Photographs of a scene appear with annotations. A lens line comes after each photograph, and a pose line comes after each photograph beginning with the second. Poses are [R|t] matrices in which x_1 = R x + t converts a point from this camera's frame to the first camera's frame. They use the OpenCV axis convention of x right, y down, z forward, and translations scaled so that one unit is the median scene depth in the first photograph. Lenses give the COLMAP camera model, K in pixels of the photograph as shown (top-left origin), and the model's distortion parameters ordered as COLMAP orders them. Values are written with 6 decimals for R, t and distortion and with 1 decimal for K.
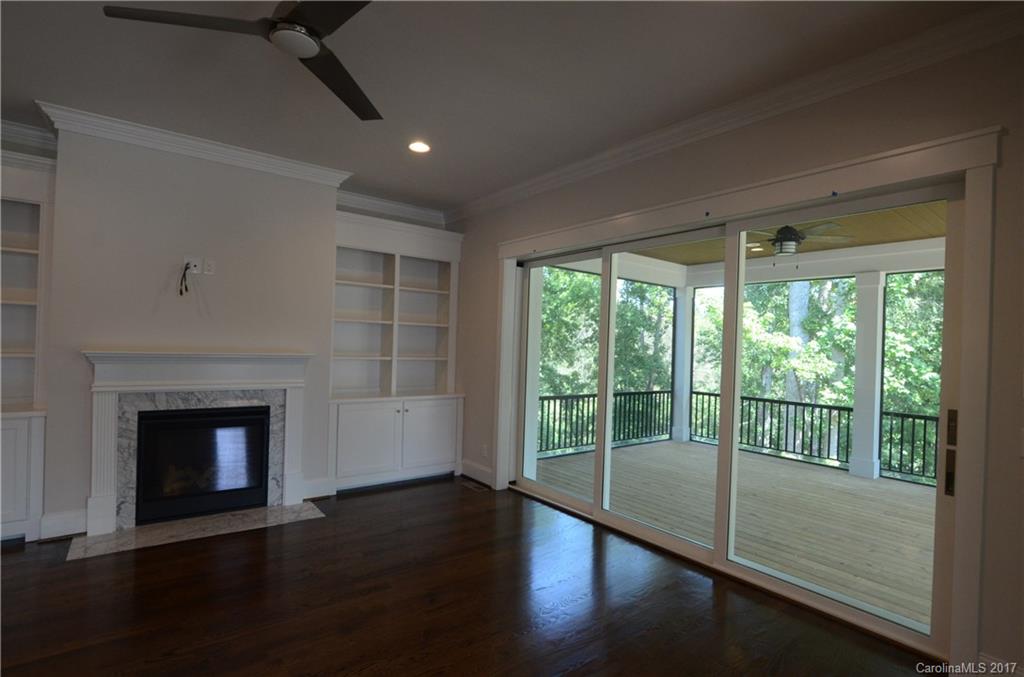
lens RADIAL K [[498.0, 0, 504.8], [0, 498.0, 343.9], [0, 0, 1]] dist [-0.015859, 0.000686]
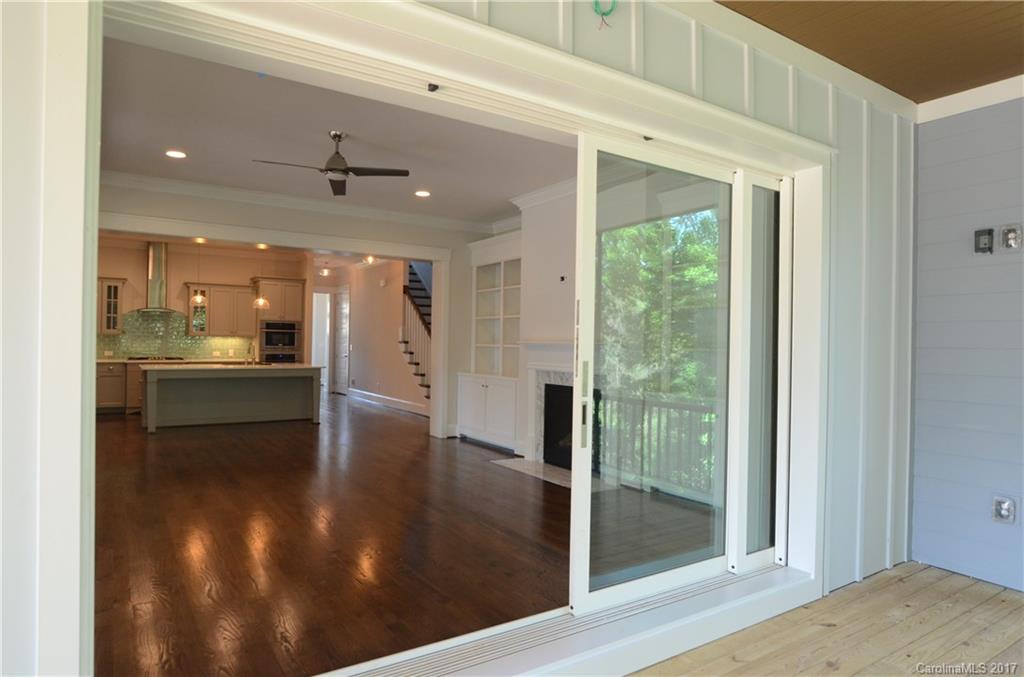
lens RADIAL K [[612.4, 0, 505.0], [0, 612.4, 343.4], [0, 0, 1]] dist [-0.022094, 0.000879]
pose [[-0.081855, -0.036757, -0.995966, 0.839528], [-0.018656, 0.999201, -0.035343, 0.065945], [0.996470, 0.015688, -0.082476, 0.803114]]
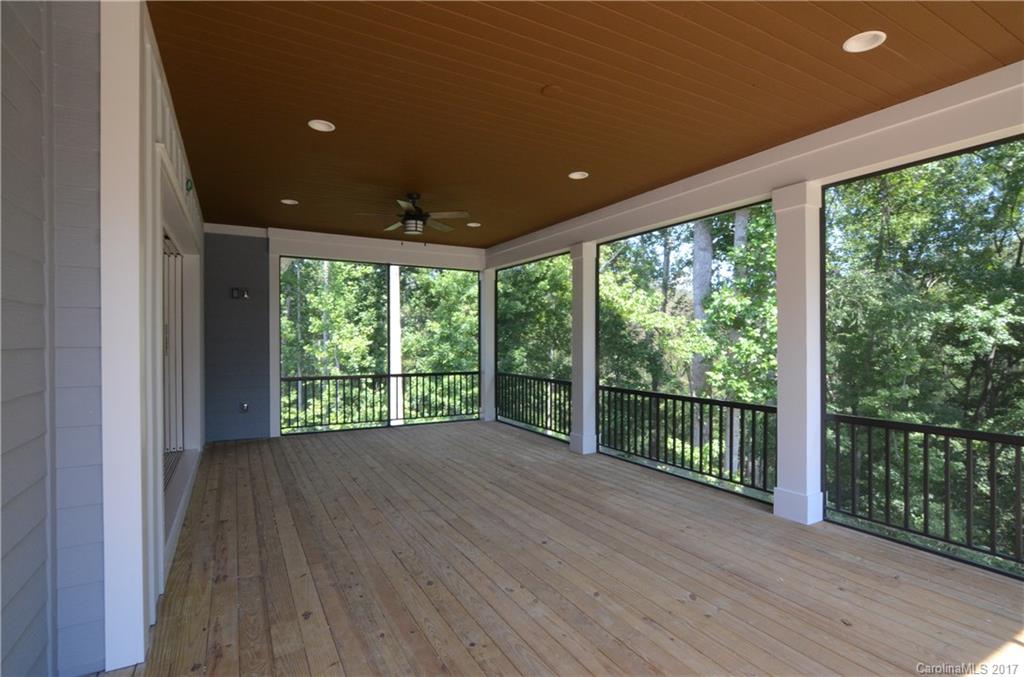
lens RADIAL K [[490.6, 0, 512.0], [0, 490.6, 338.5], [0, 0, 1]] dist [-0.000827, 0.000123]
pose [[0.989839, -0.028419, -0.139326, 1.041610], [0.028592, 0.999591, -0.000761, 0.057186], [0.139291, -0.003230, 0.990246, 0.008694]]
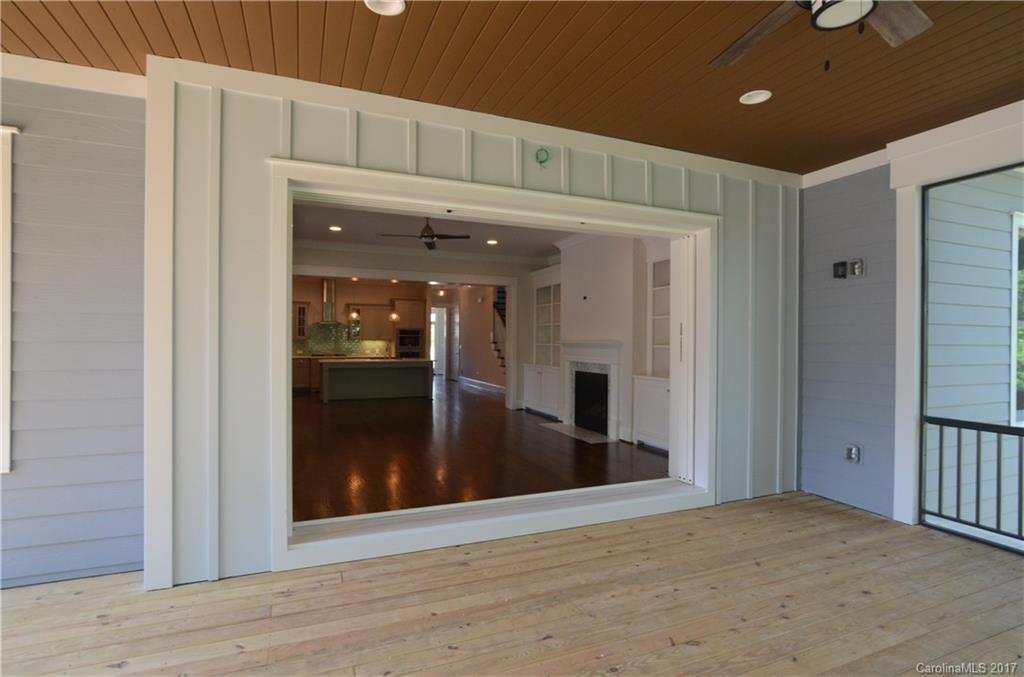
lens RADIAL K [[498.0, 0, 504.8], [0, 498.0, 343.9], [0, 0, 1]] dist [-0.015859, 0.000686]
pose [[-0.267527, -0.032916, -0.962988, 1.080688], [-0.015032, 0.999437, -0.029986, 0.070918], [0.963433, 0.006454, -0.267871, 0.997039]]
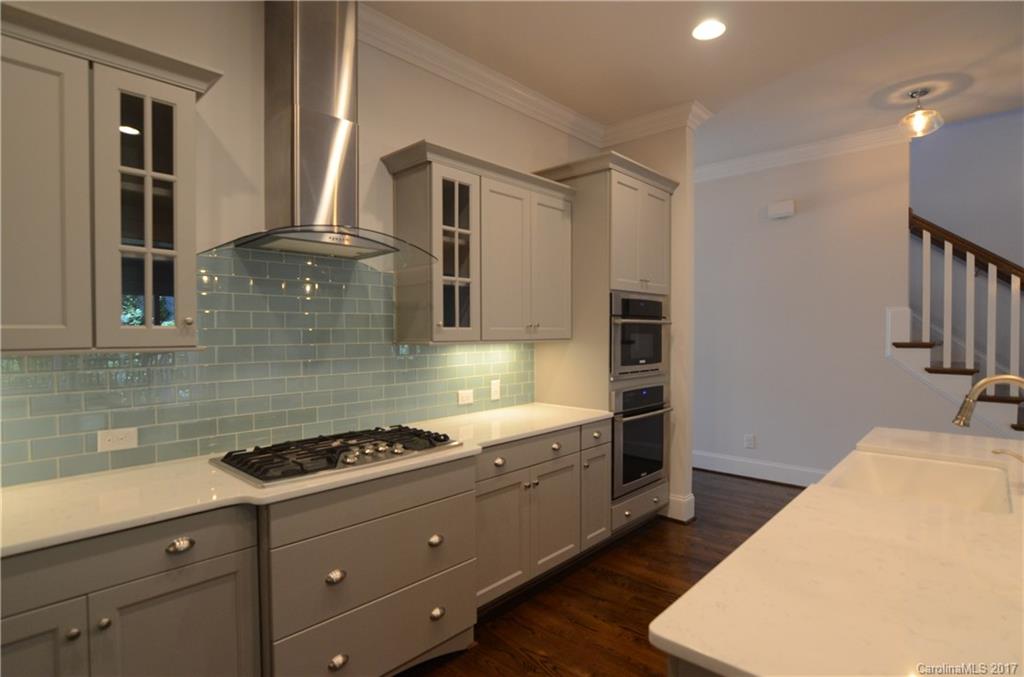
lens RADIAL K [[534.9, 0, 512.0], [0, 534.9, 338.5], [0, 0, 1]] dist [-0.000539, -0.000210]
pose [[0.167124, -0.023247, -0.985662, -0.828211], [0.007913, 0.999721, -0.022236, -0.017003], [0.985904, -0.004083, 0.167262, -0.617783]]
